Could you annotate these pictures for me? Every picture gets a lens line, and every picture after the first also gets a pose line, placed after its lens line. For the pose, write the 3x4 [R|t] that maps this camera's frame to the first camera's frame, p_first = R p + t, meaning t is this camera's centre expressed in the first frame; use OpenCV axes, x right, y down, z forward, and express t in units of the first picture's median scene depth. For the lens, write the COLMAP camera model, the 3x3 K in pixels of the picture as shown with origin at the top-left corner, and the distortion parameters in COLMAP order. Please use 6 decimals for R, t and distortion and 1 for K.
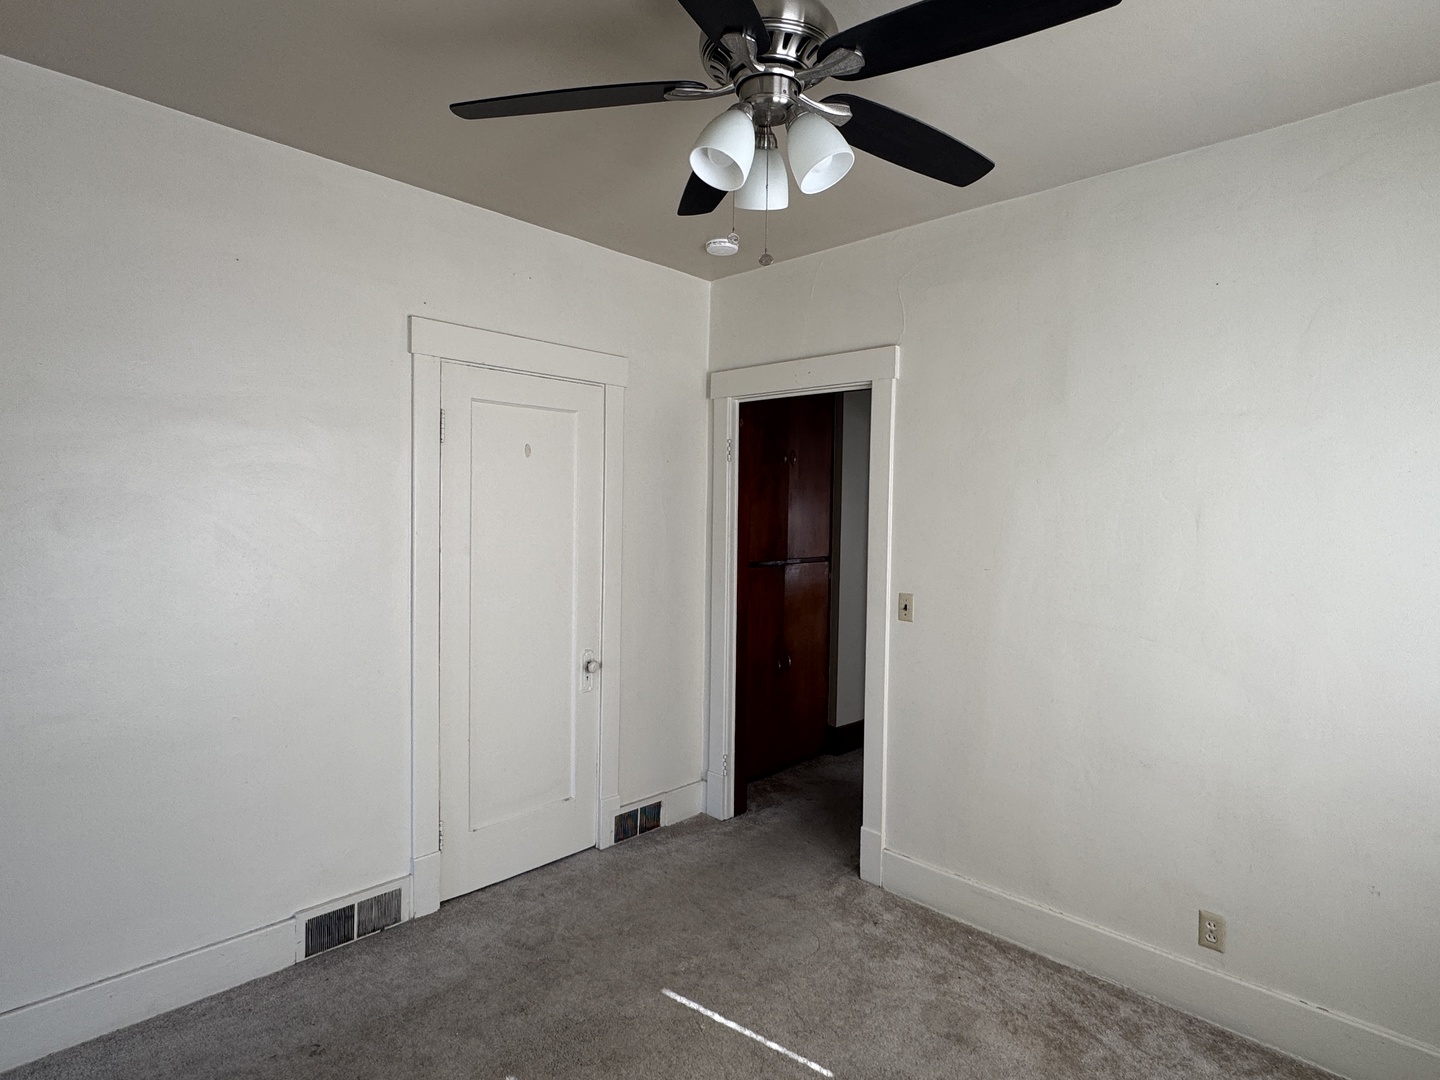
lens RADIAL K [[763.4, 0, 712.5], [0, 763.4, 537.2], [0, 0, 1]] dist [0.002162, -0.000230]
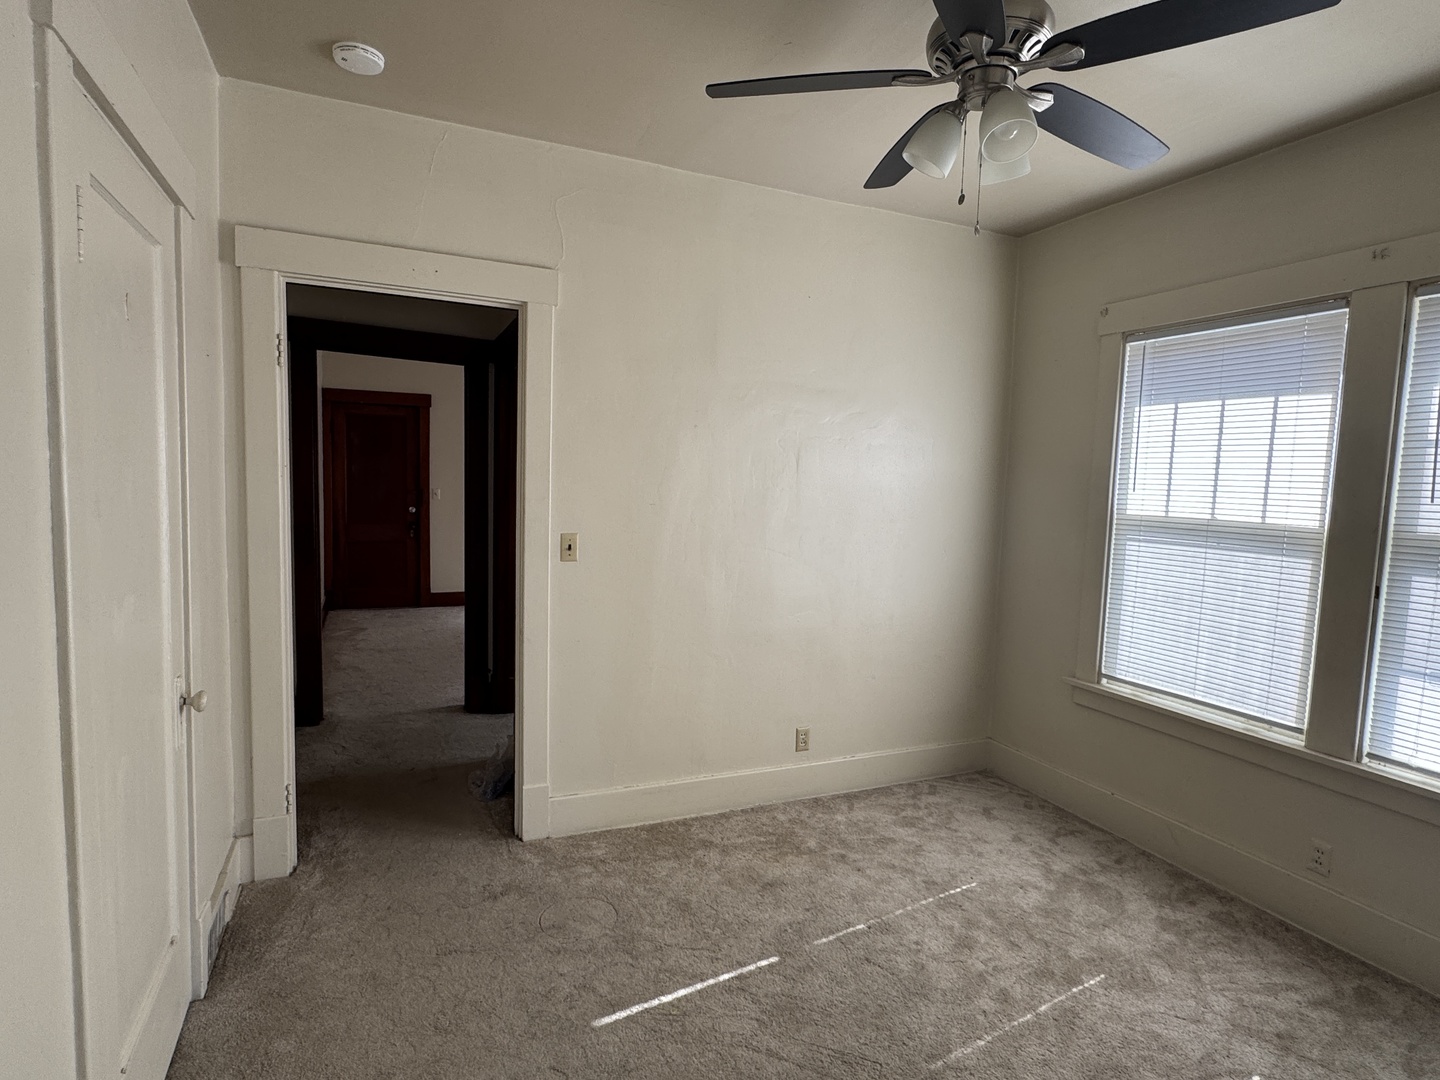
lens RADIAL K [[763.4, 0, 712.5], [0, 763.4, 537.2], [0, 0, 1]] dist [0.002162, -0.000230]
pose [[0.386956, -0.070769, 0.919378, -0.658295], [0.007877, 0.997268, 0.073449, 0.009554], [-0.922064, -0.021180, 0.386457, 0.516169]]
